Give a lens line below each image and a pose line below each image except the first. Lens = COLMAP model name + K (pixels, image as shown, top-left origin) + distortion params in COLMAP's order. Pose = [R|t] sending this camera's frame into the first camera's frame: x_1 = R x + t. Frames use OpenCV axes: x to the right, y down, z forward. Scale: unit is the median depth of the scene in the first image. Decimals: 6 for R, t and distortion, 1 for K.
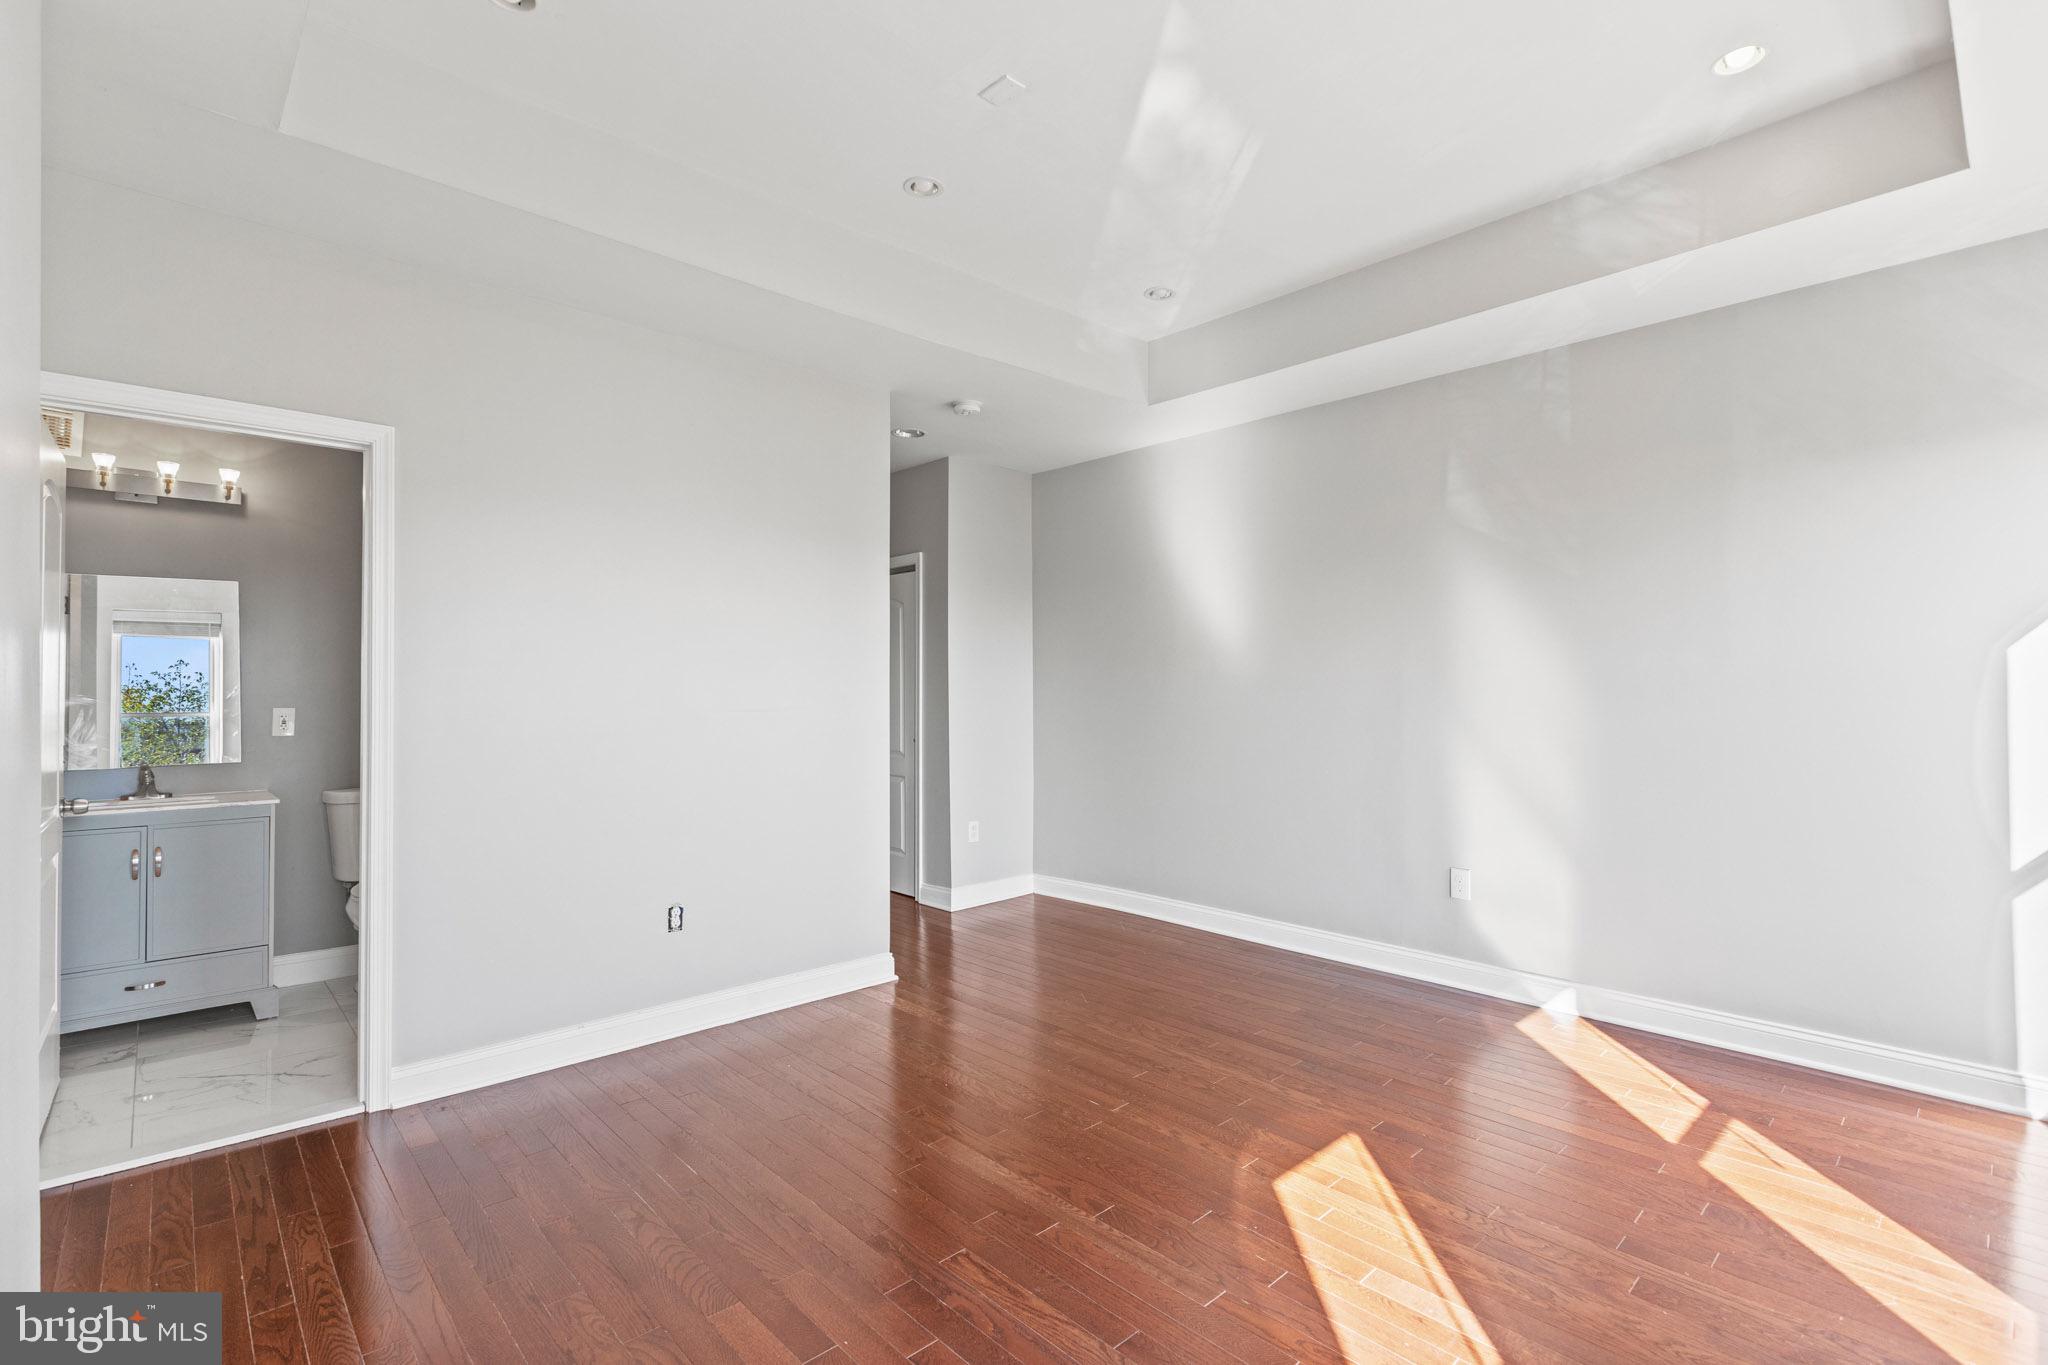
lens RADIAL K [[950.4, 0, 1014.7], [0, 950.4, 687.9], [0, 0, 1]] dist [0.000317, 0.007742]
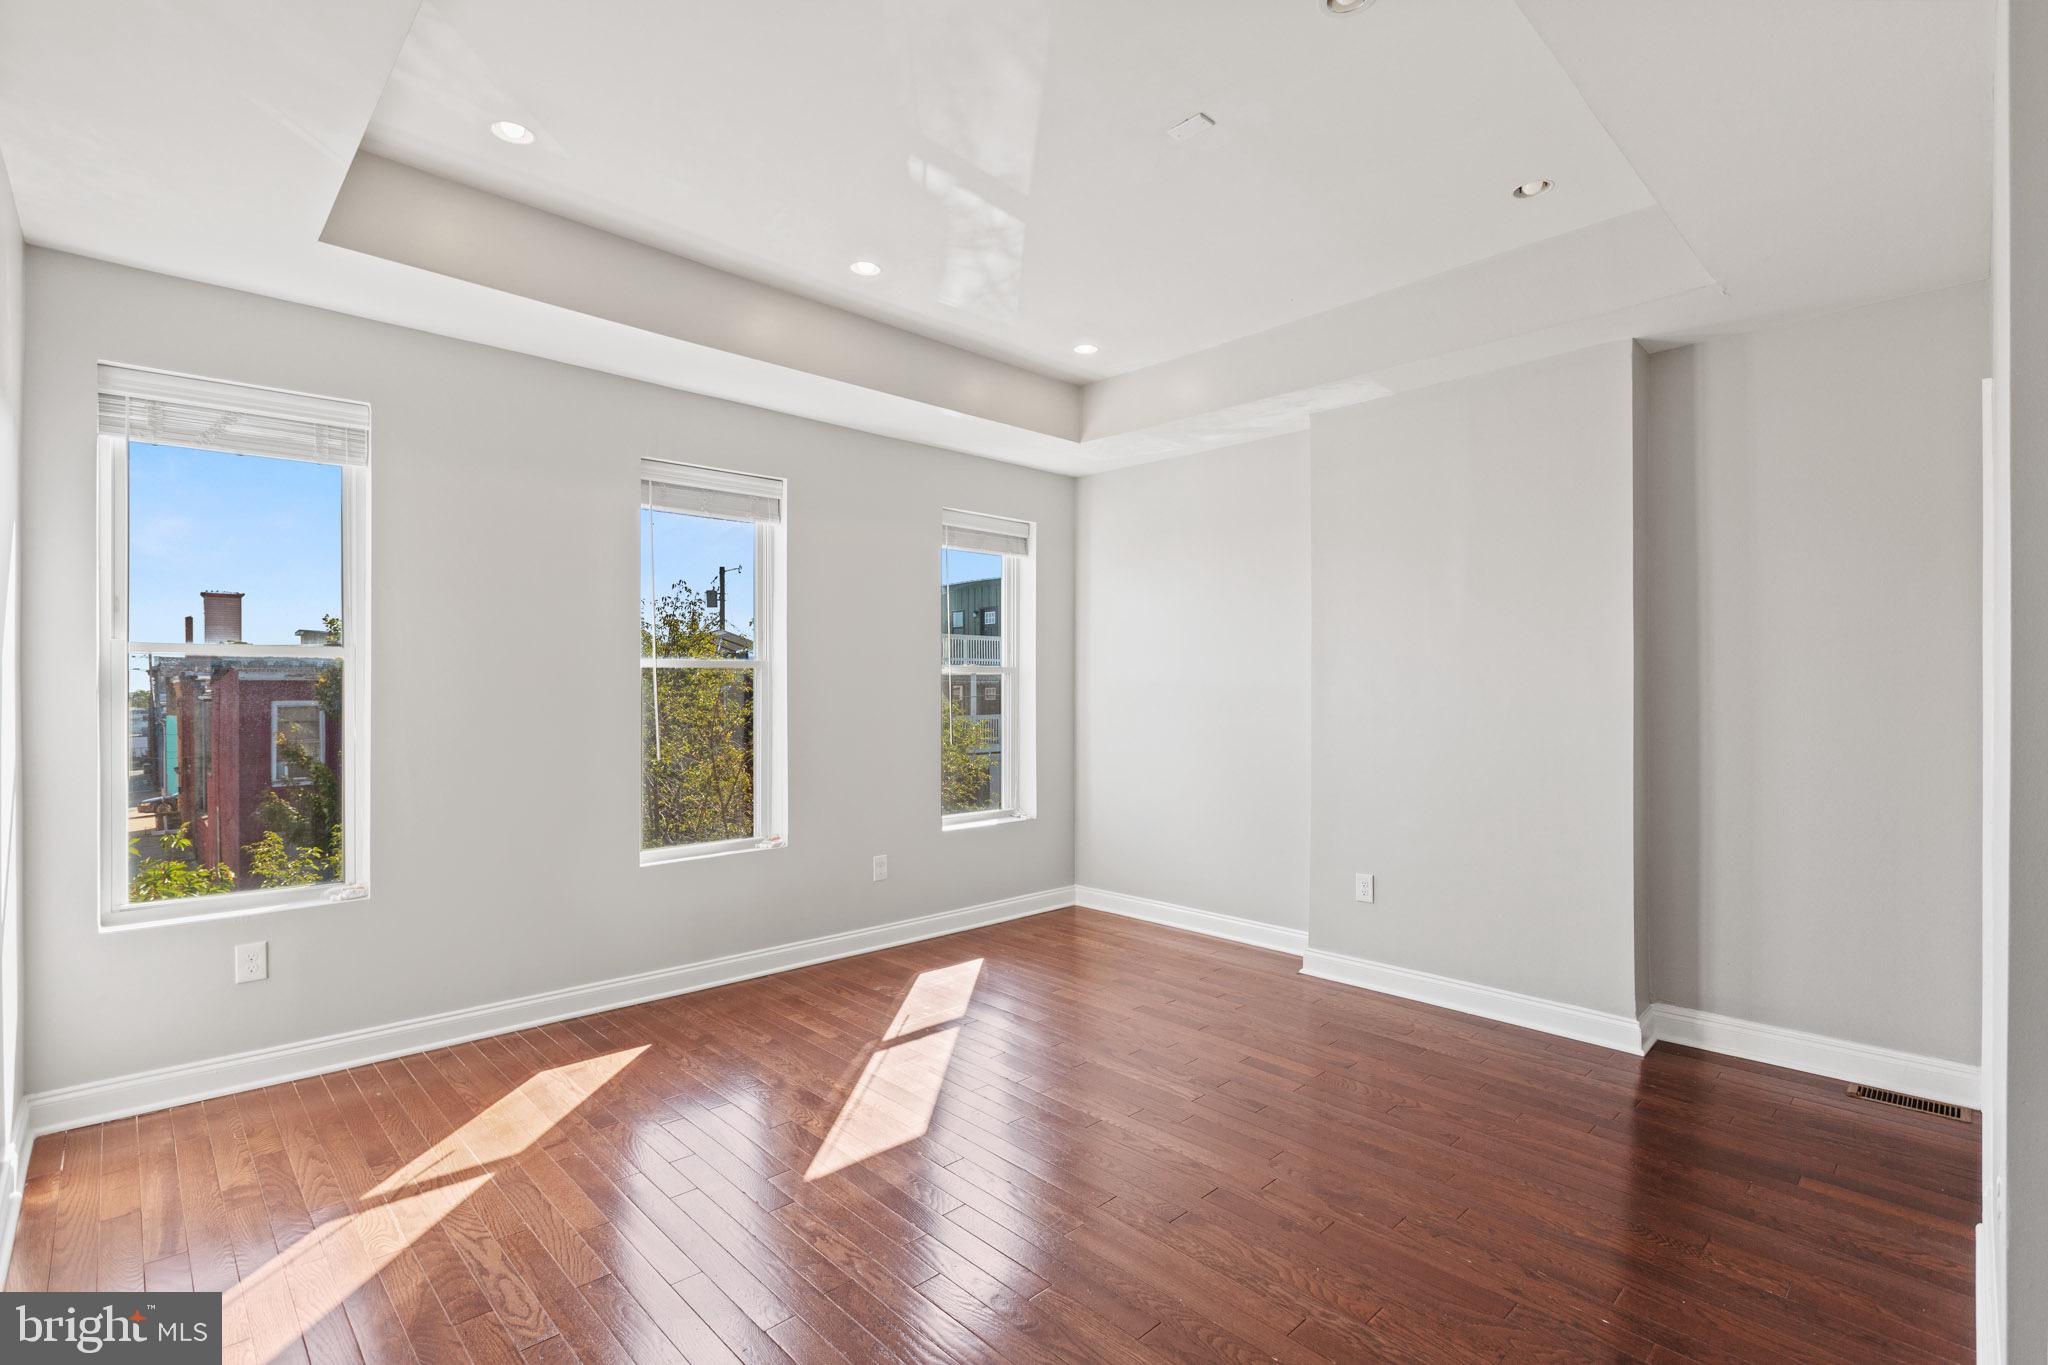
lens RADIAL K [[950.4, 0, 1014.7], [0, 950.4, 687.9], [0, 0, 1]] dist [0.000317, 0.007742]
pose [[-0.999943, -0.010268, 0.002859, 0.157905], [-0.010275, 0.999944, -0.002365, -0.011191], [-0.002834, -0.002394, -0.999993, 1.782750]]
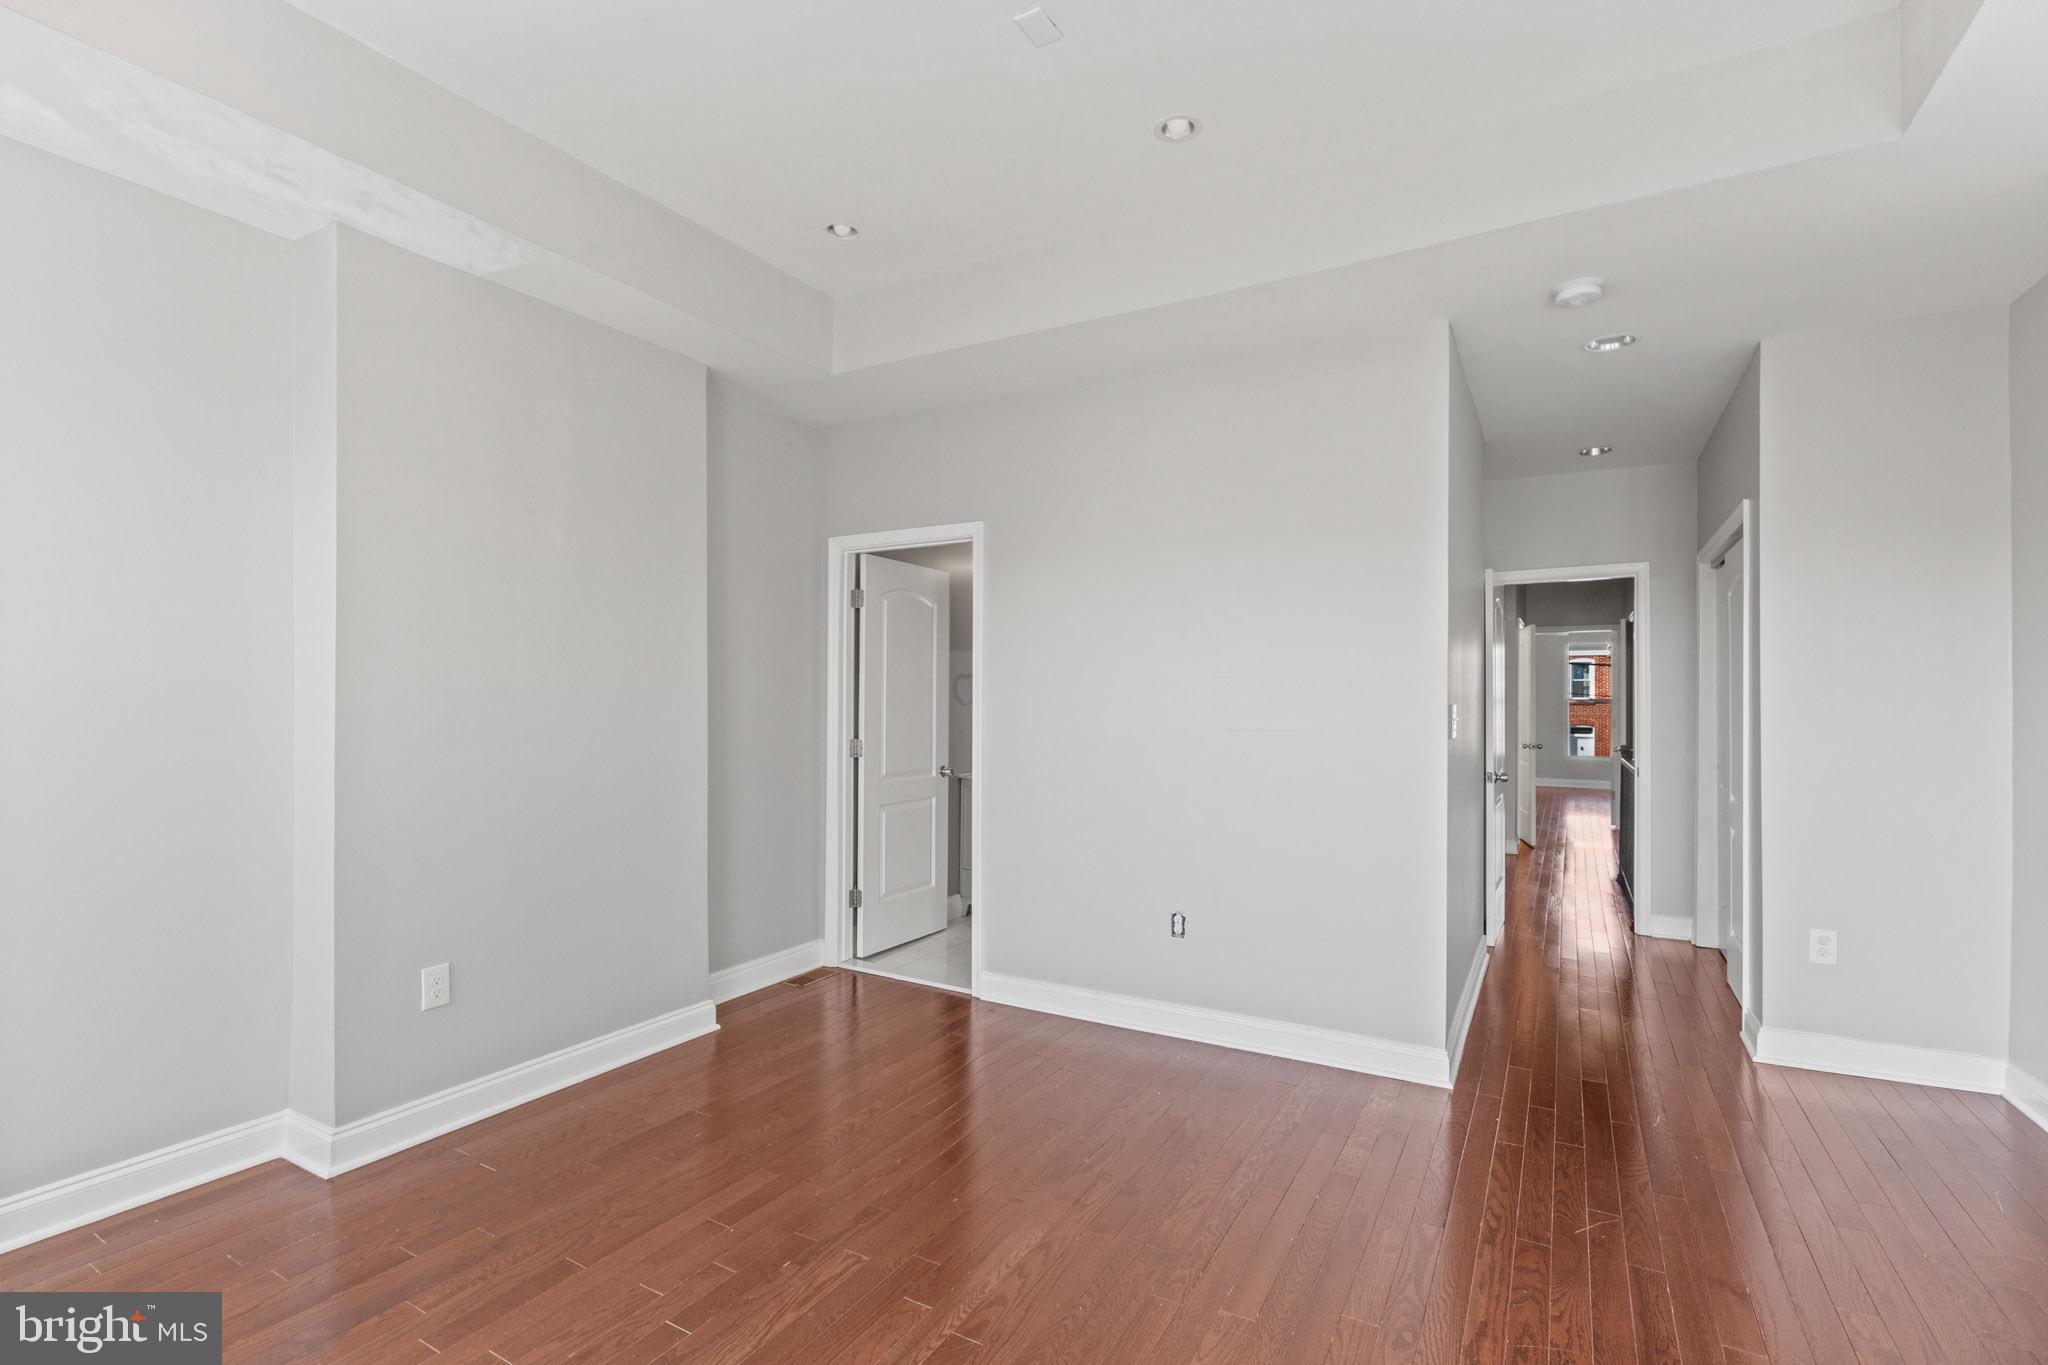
lens RADIAL K [[950.4, 0, 1014.7], [0, 950.4, 687.9], [0, 0, 1]] dist [0.000317, 0.007742]
pose [[0.286412, -0.008456, -0.958069, 0.727479], [0.000521, 0.999962, -0.008671, -0.012839], [0.958106, 0.001985, 0.286406, 0.634214]]
